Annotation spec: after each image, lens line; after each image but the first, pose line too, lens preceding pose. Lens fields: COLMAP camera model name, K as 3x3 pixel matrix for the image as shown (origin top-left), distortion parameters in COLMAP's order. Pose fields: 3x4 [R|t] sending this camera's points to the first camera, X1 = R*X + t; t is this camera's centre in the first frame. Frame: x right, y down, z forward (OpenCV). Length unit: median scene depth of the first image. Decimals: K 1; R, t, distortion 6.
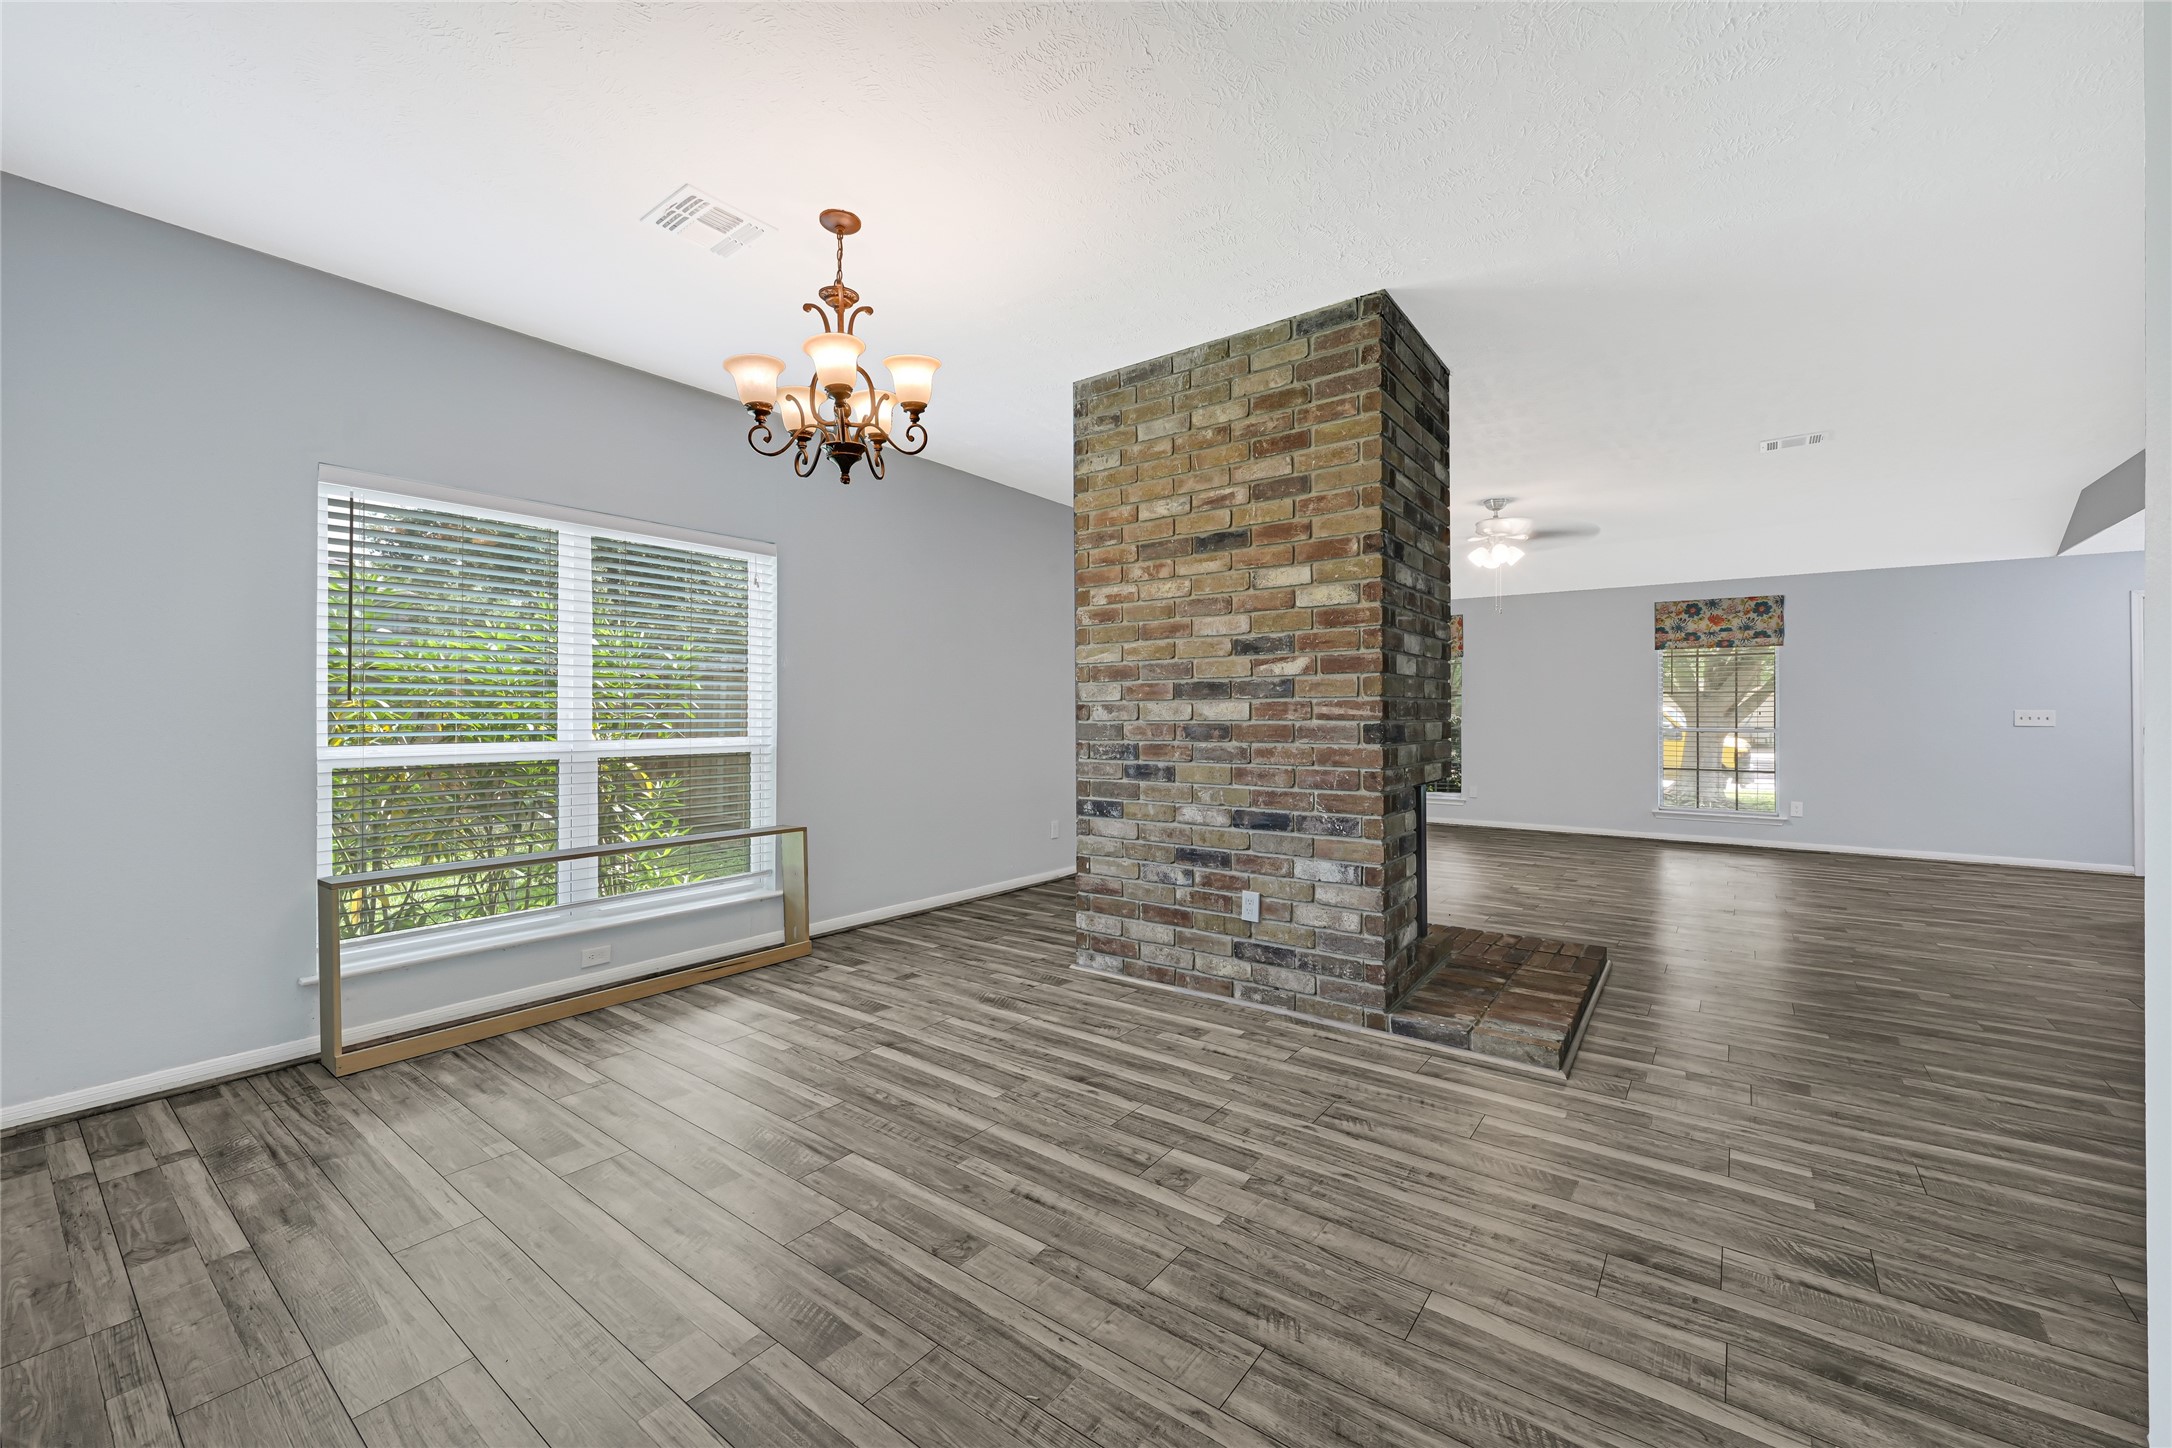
lens RADIAL K [[882.8, 0, 1071.7], [0, 882.8, 713.1], [0, 0, 1]] dist [-0.002096, 0.001017]
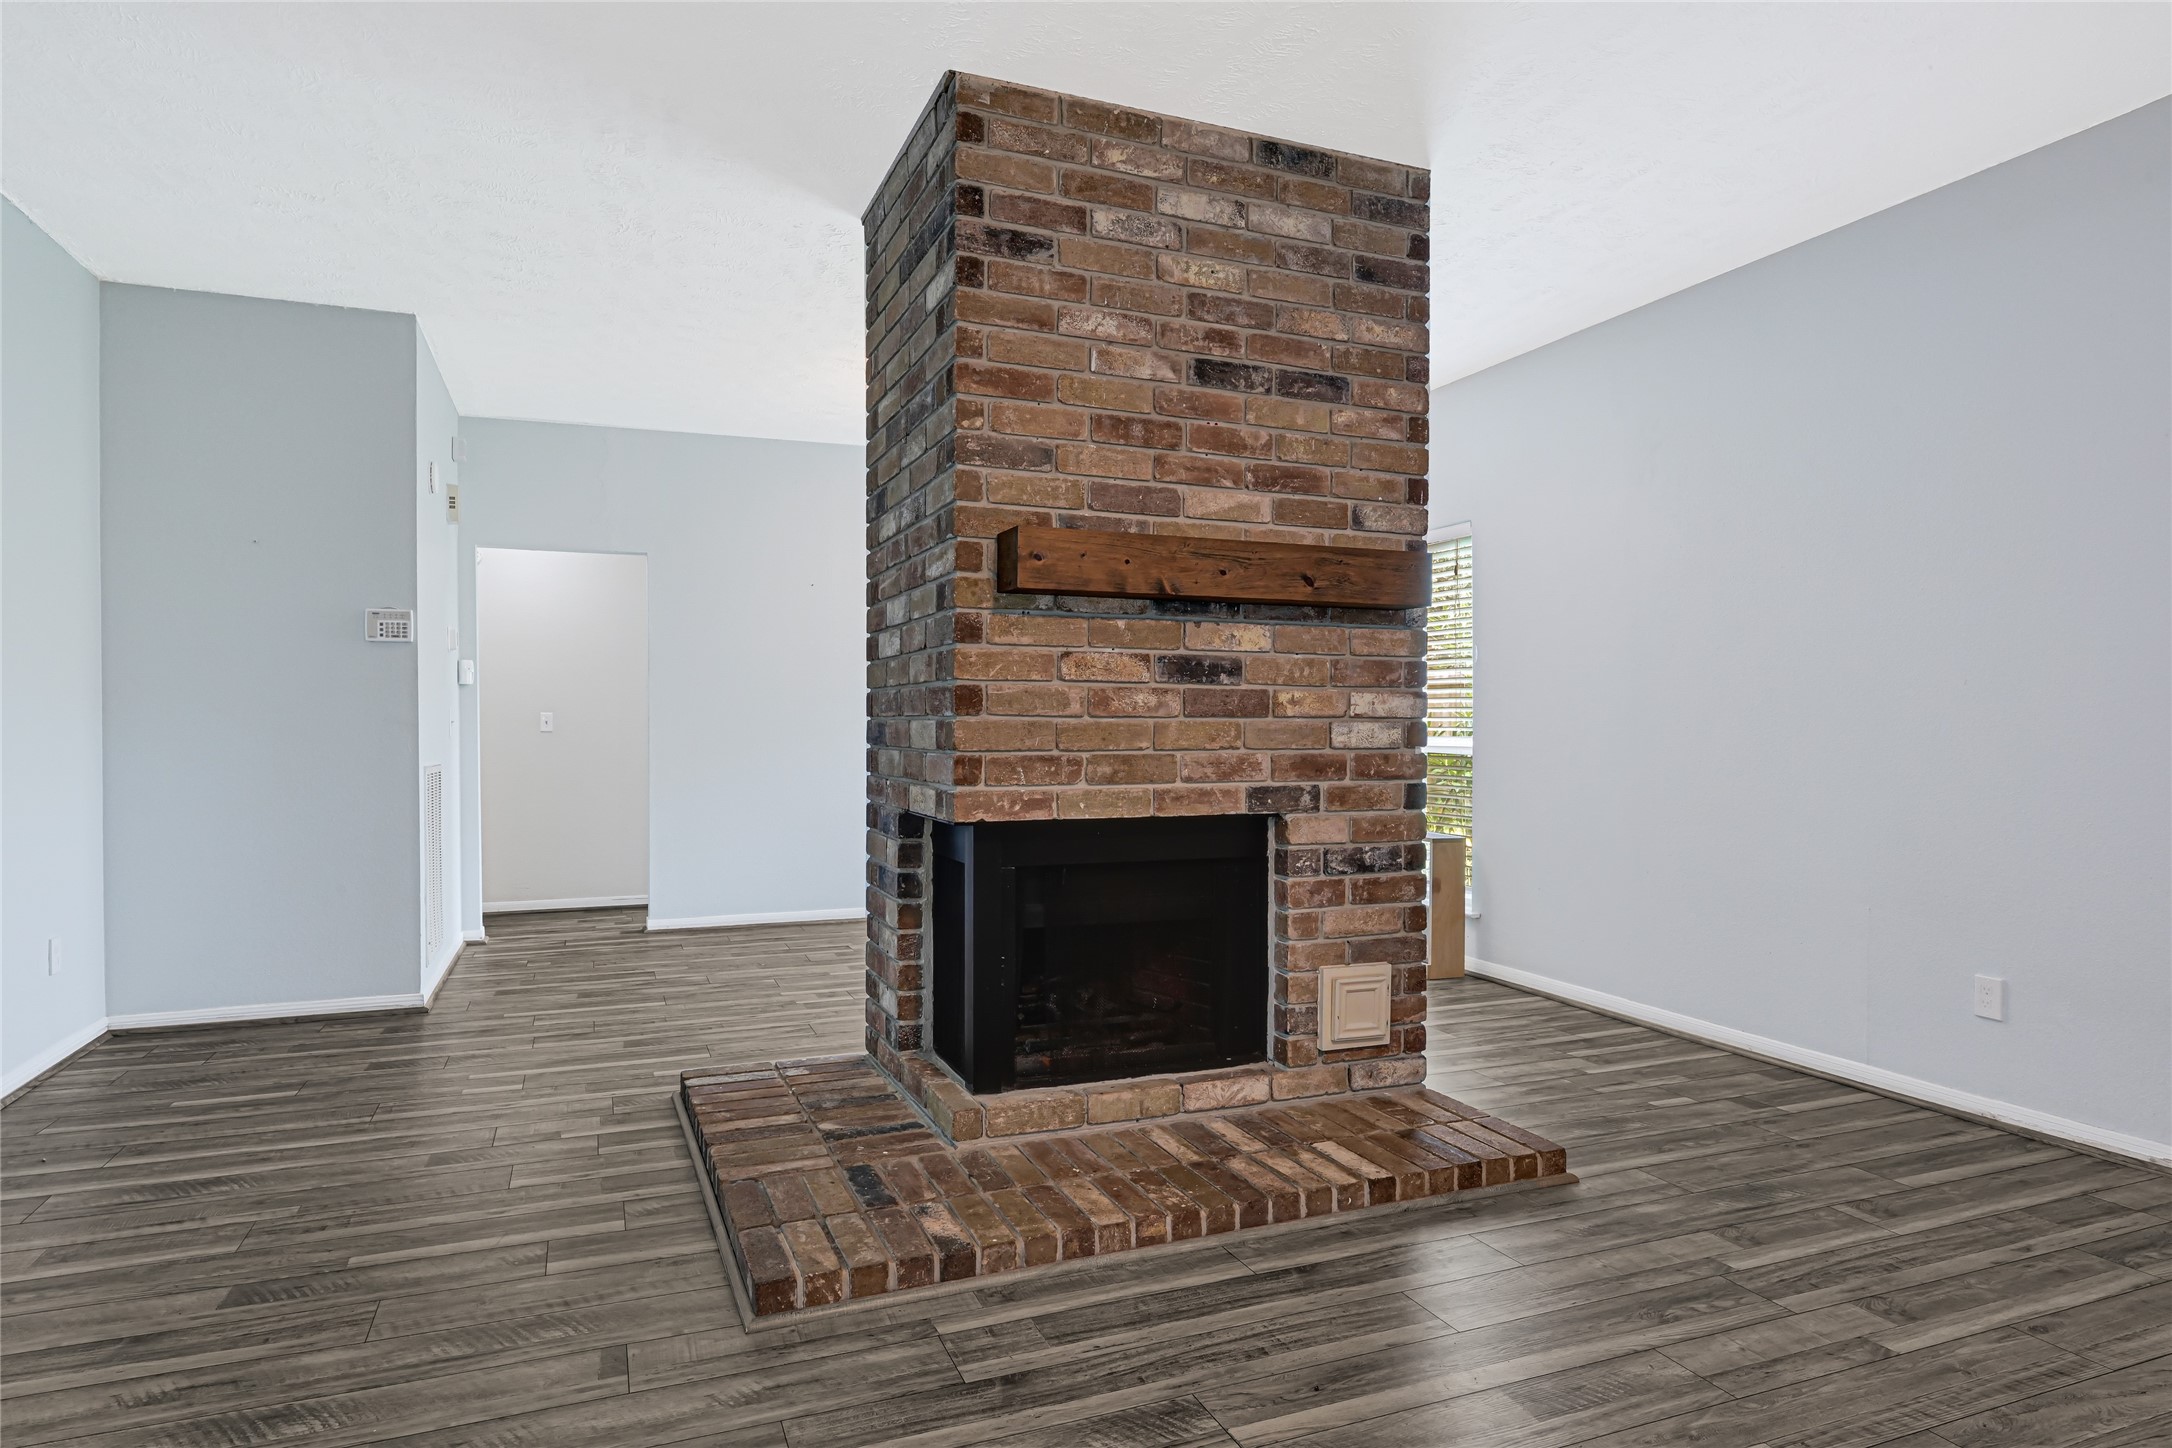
lens RADIAL K [[1238.2, 0, 1081.9], [0, 1238.2, 727.2], [0, 0, 1]] dist [-0.000497, -0.002627]
pose [[-0.515764, 0.001951, -0.856728, 0.728440], [-0.000862, 0.999996, 0.002796, 0.008349], [0.856730, 0.002181, -0.515760, 1.021158]]
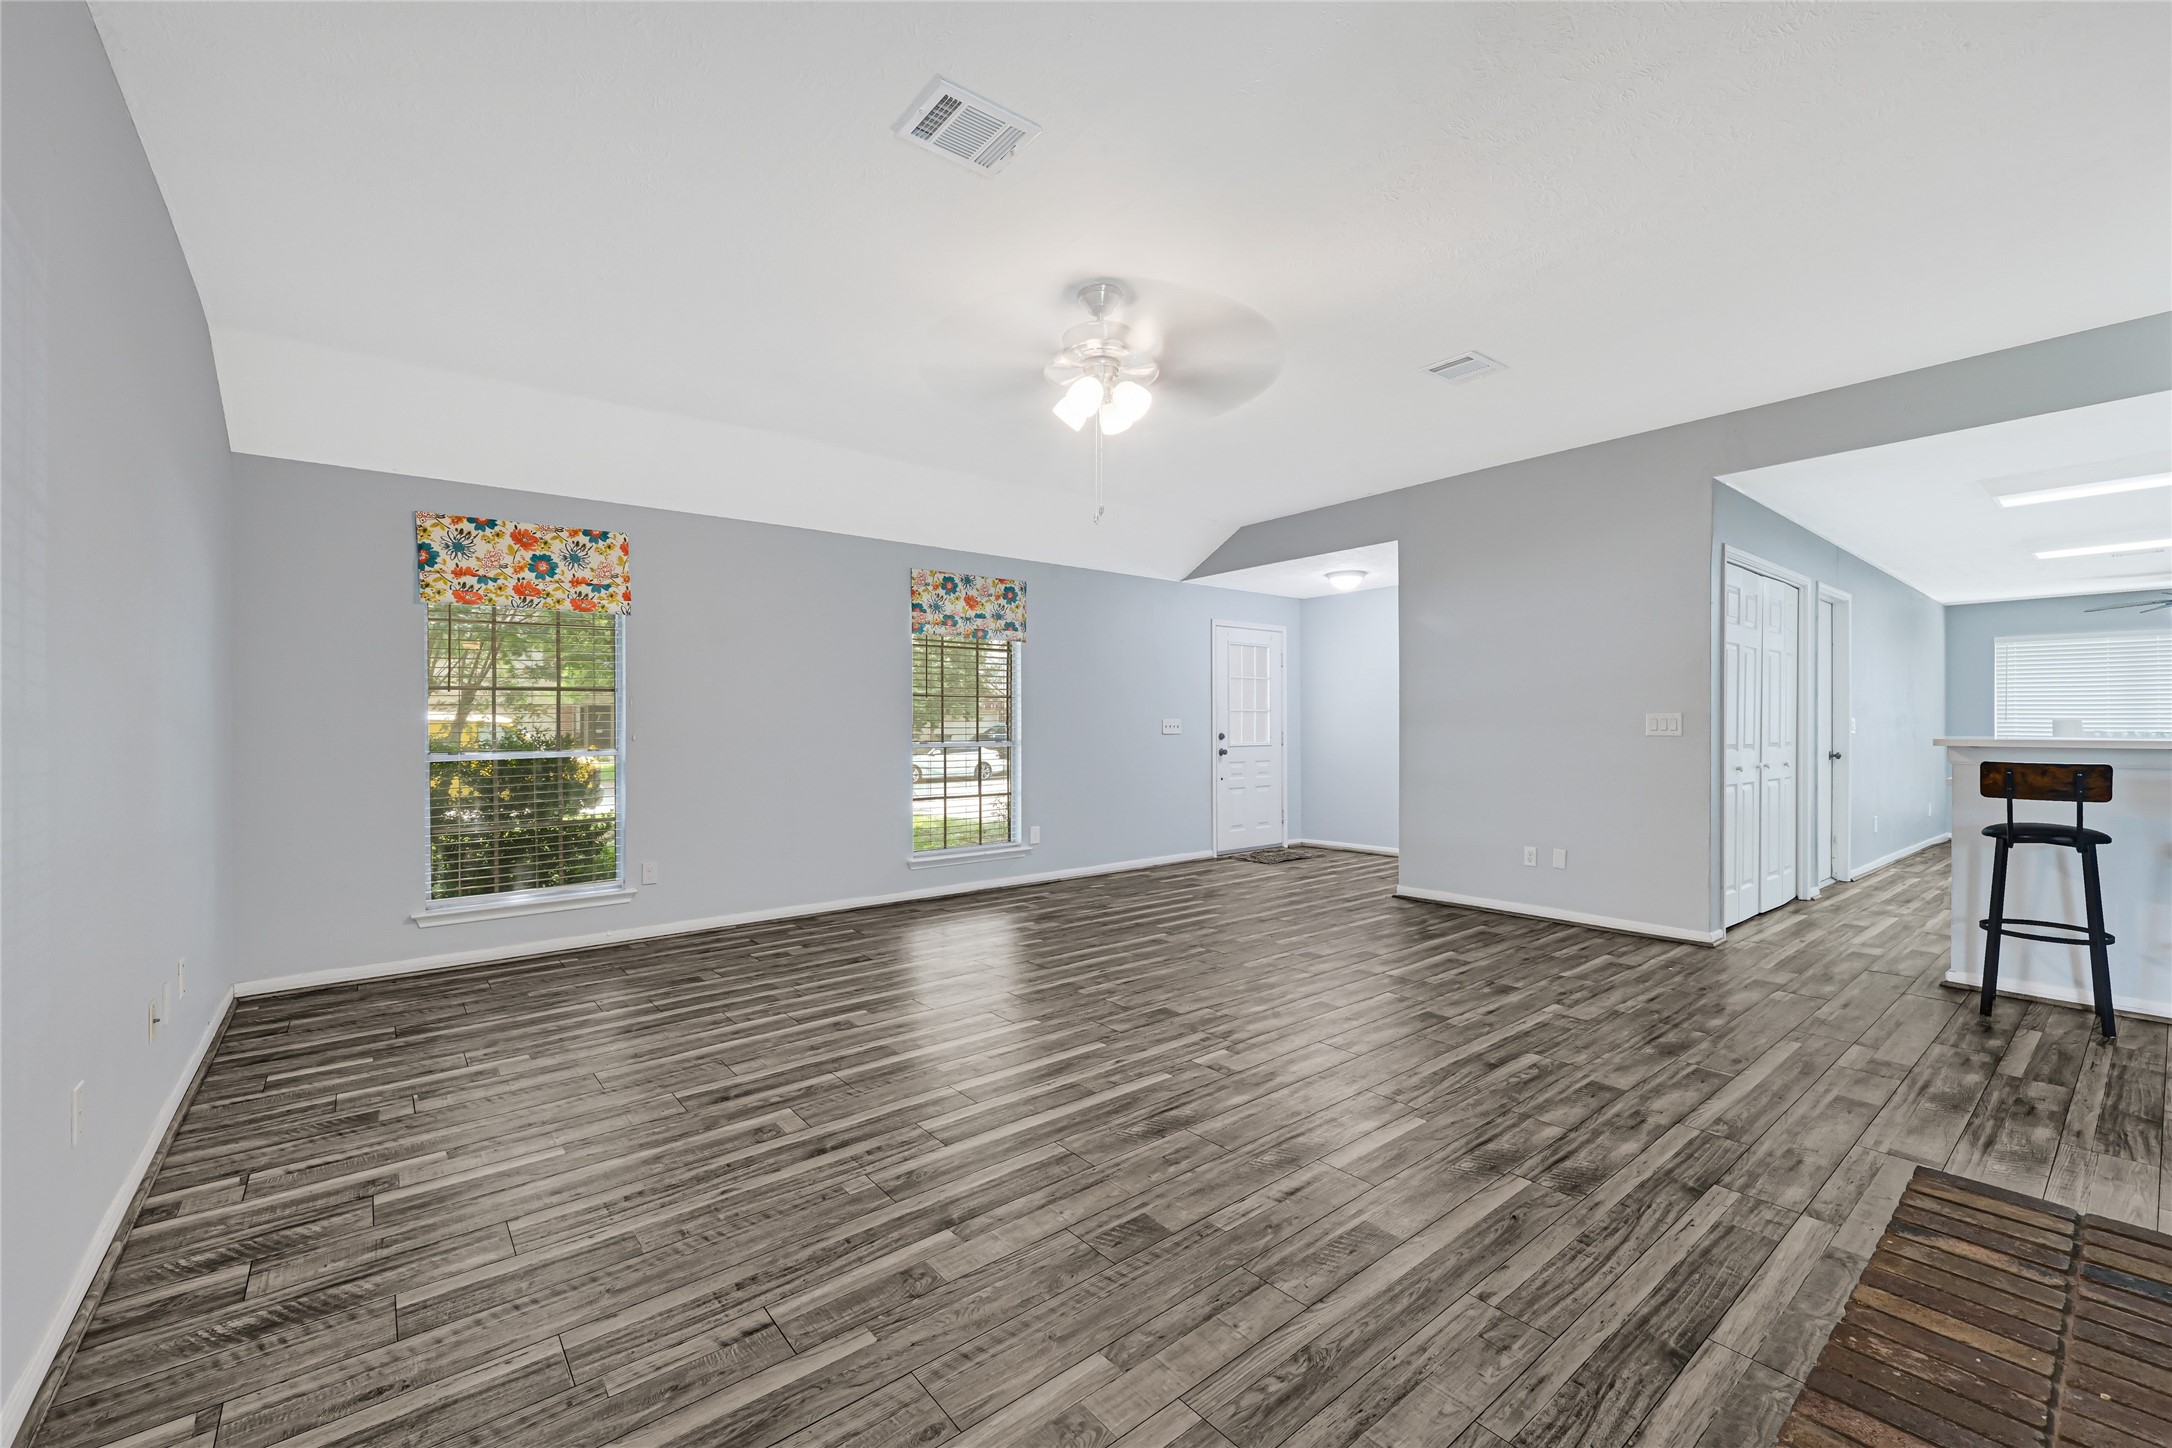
lens RADIAL K [[882.8, 0, 1090.2], [0, 882.8, 706.9], [0, 0, 1]] dist [-0.002096, 0.001017]
pose [[0.239577, 0.014283, 0.970772, 0.001003], [0.006208, 0.999849, -0.016243, -0.000133], [-0.970857, 0.009918, 0.239452, 0.974221]]
